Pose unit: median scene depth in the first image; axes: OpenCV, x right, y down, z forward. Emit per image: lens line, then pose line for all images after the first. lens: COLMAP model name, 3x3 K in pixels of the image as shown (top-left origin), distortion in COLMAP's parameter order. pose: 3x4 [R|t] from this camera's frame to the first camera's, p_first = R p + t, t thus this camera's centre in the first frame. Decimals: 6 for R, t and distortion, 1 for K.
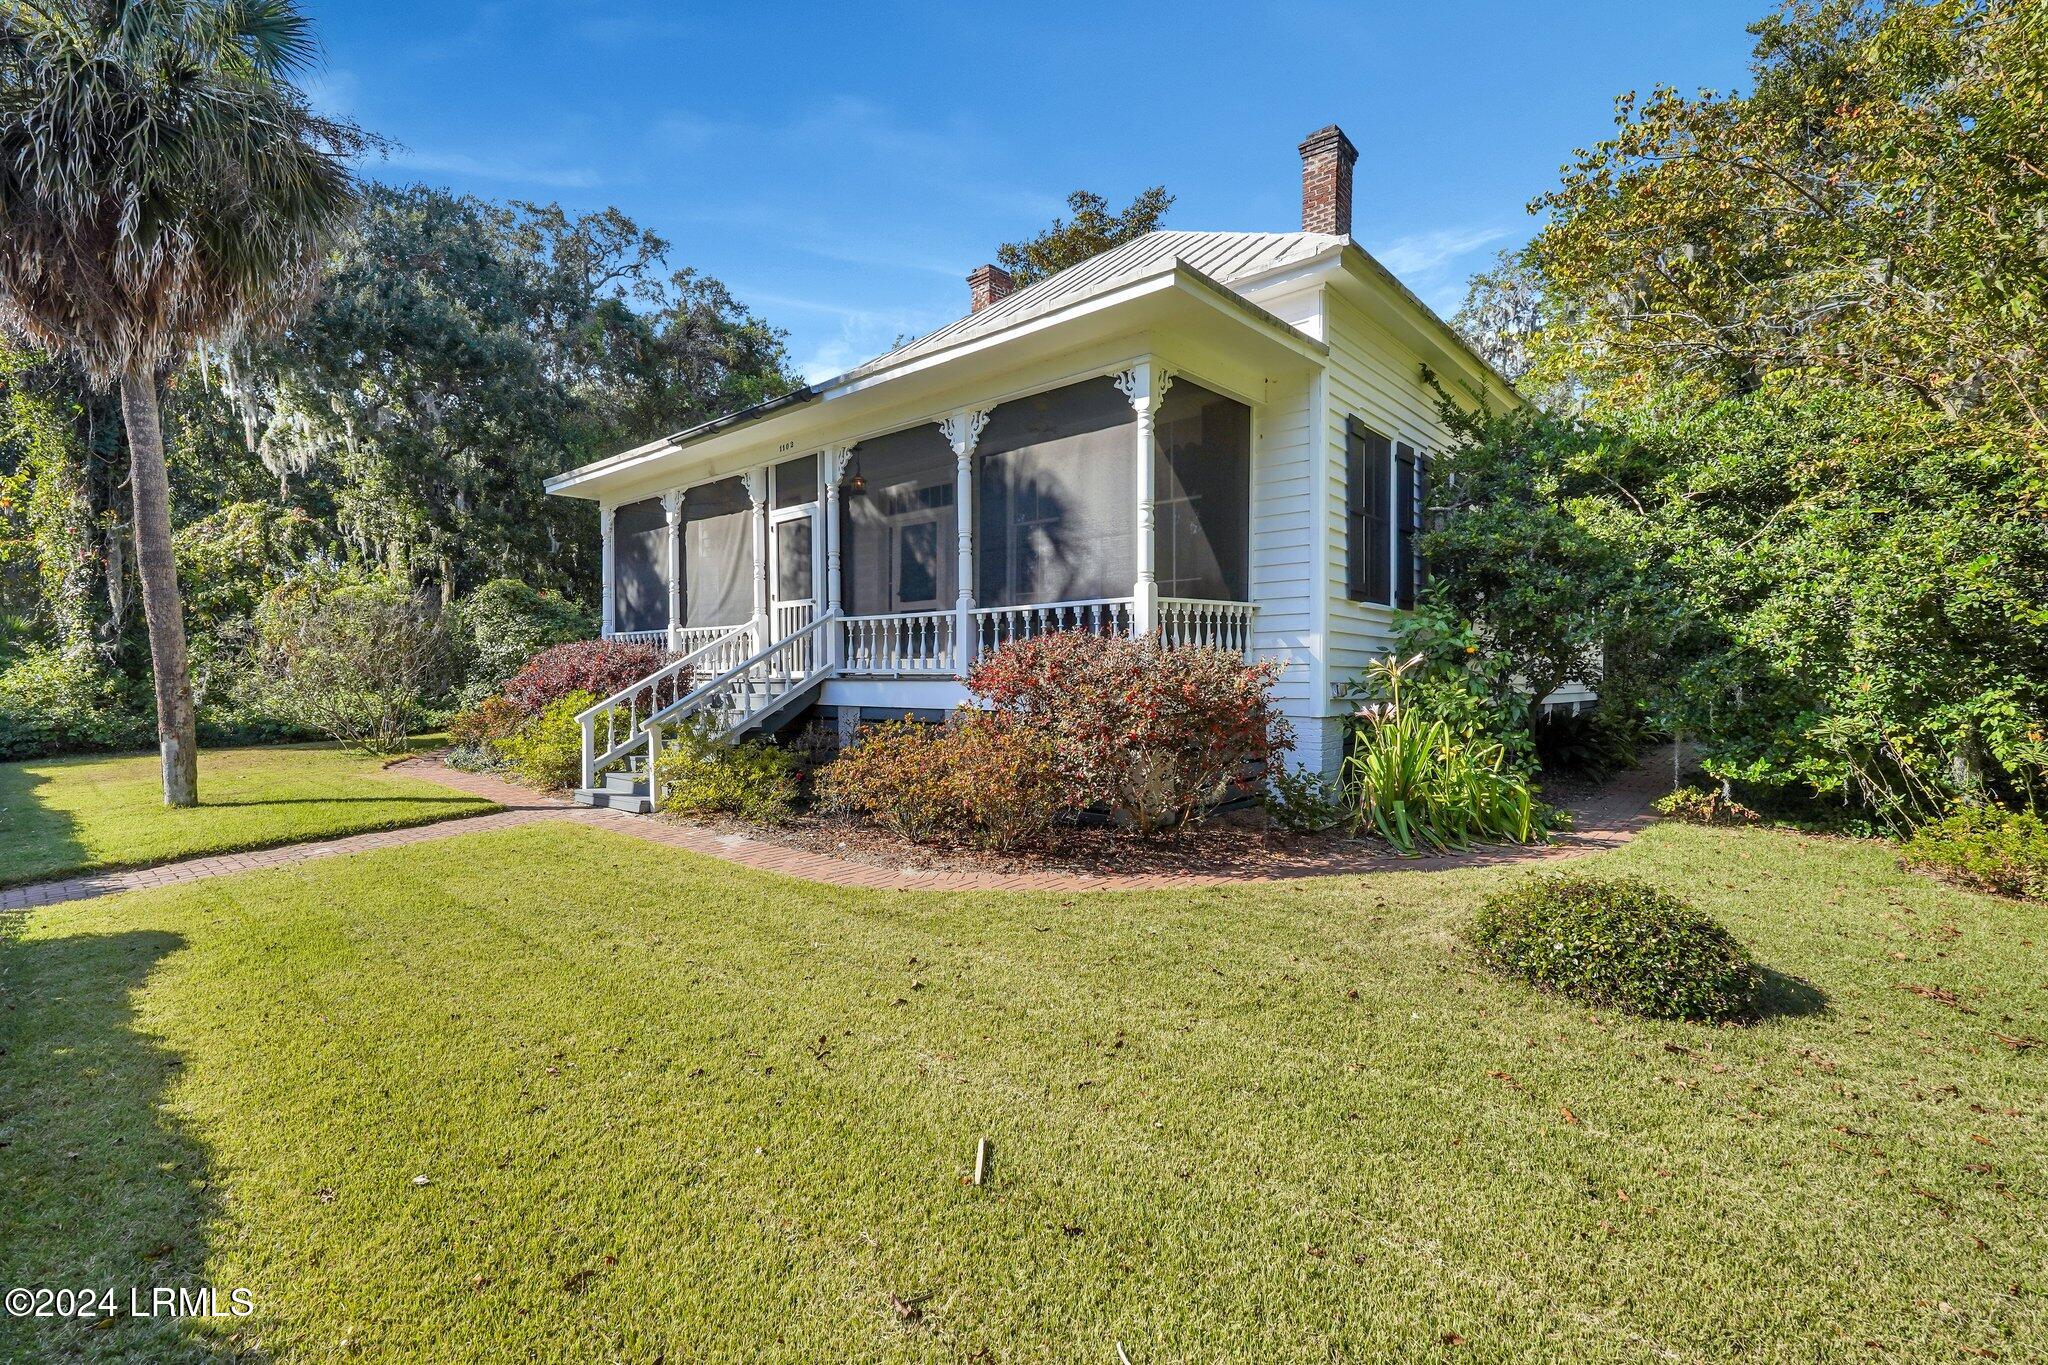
lens RADIAL K [[949.3, 0, 1004.1], [0, 949.3, 677.2], [0, 0, 1]] dist [0.000432, 0.000460]
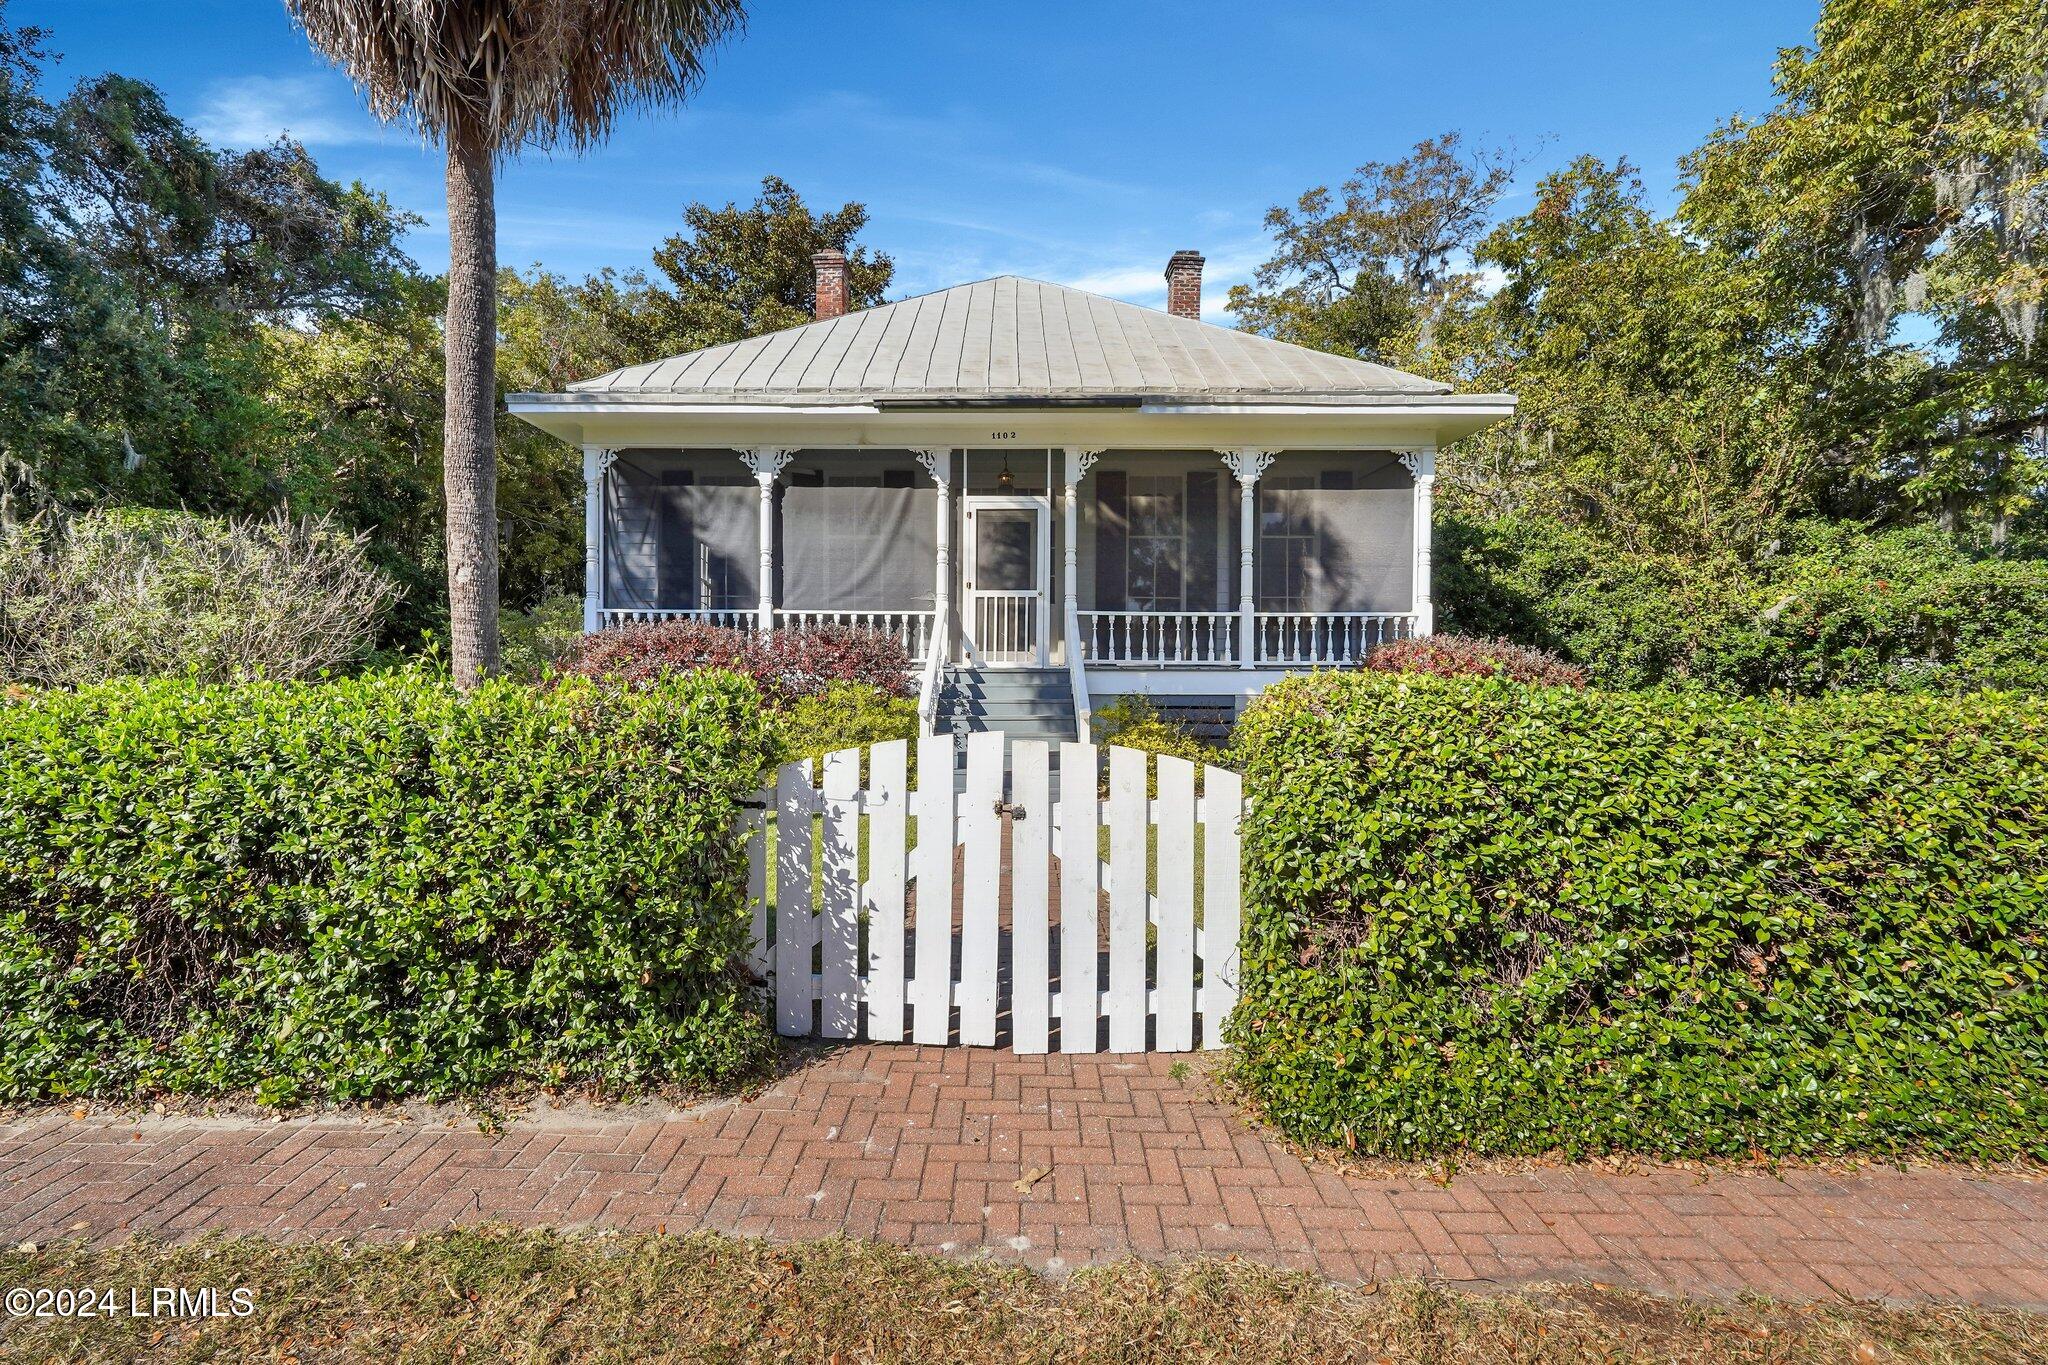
lens RADIAL K [[986.1, 0, 1013.1], [0, 986.1, 691.9], [0, 0, 1]] dist [-0.003085, -0.000318]
pose [[0.732764, 0.007230, 0.680444, -0.995425], [-0.004428, 0.999973, -0.005857, 0.034531], [-0.680468, 0.001279, 0.732777, 0.250748]]
